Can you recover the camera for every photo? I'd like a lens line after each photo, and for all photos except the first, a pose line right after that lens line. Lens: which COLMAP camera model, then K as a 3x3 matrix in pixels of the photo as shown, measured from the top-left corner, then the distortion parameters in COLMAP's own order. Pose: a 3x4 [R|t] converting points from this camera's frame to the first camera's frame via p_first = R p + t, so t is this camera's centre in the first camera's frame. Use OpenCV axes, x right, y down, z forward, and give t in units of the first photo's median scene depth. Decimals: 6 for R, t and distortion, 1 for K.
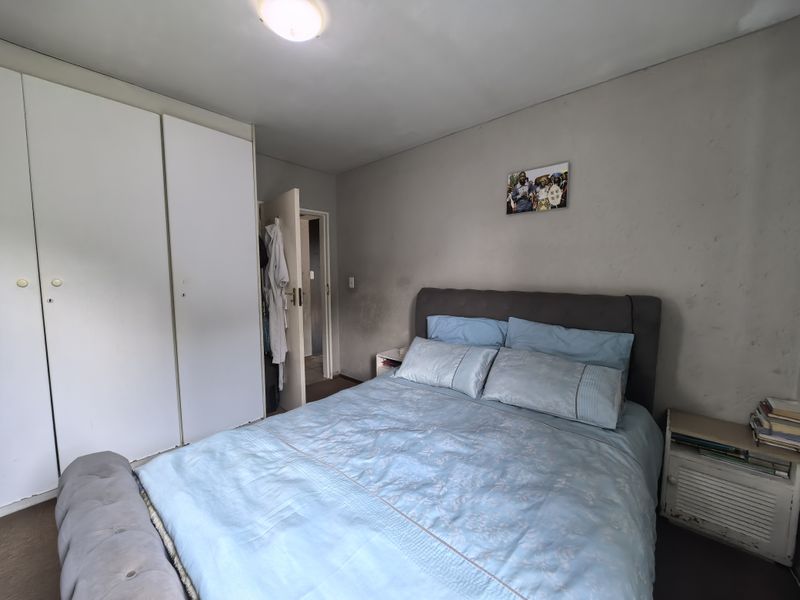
lens RADIAL K [[311.7, 0, 399.6], [0, 311.7, 300.3], [0, 0, 1]] dist [-0.008539, 0.000030]
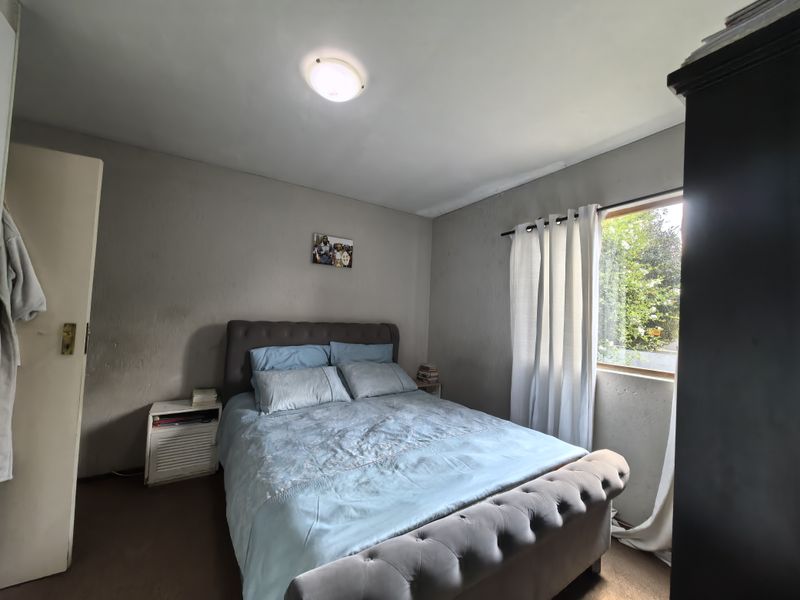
lens RADIAL K [[311.7, 0, 404.3], [0, 311.7, 301.4], [0, 0, 1]] dist [-0.008539, 0.000030]
pose [[0.266437, 0.048520, 0.962630, -0.898899], [0.043973, 0.997080, -0.062427, -0.022287], [-0.962849, 0.058963, 0.263525, 0.341990]]
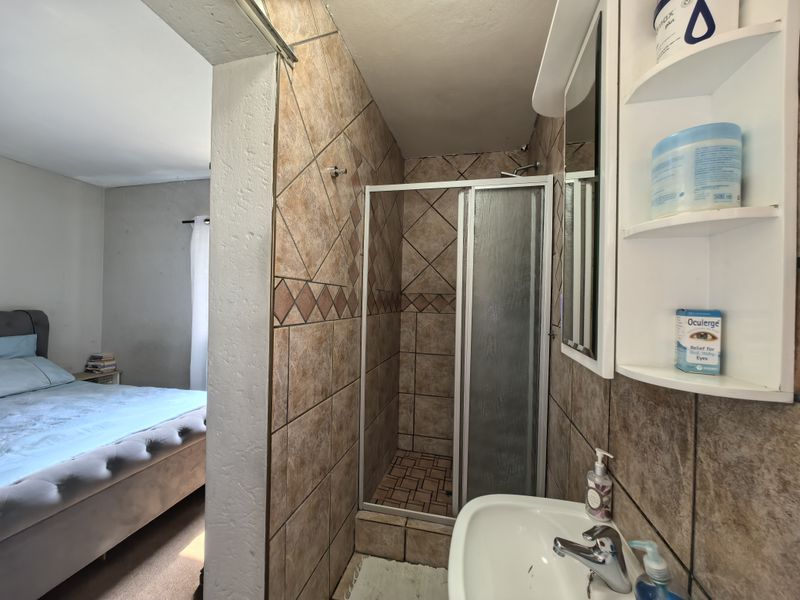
lens RADIAL K [[311.7, 0, 403.2], [0, 311.7, 298.0], [0, 0, 1]] dist [-0.008539, 0.000030]
pose [[-0.478524, -0.004108, 0.878065, -1.261516], [0.060539, 0.997455, 0.037659, -0.016996], [-0.875985, 0.071178, -0.477057, 0.081950]]
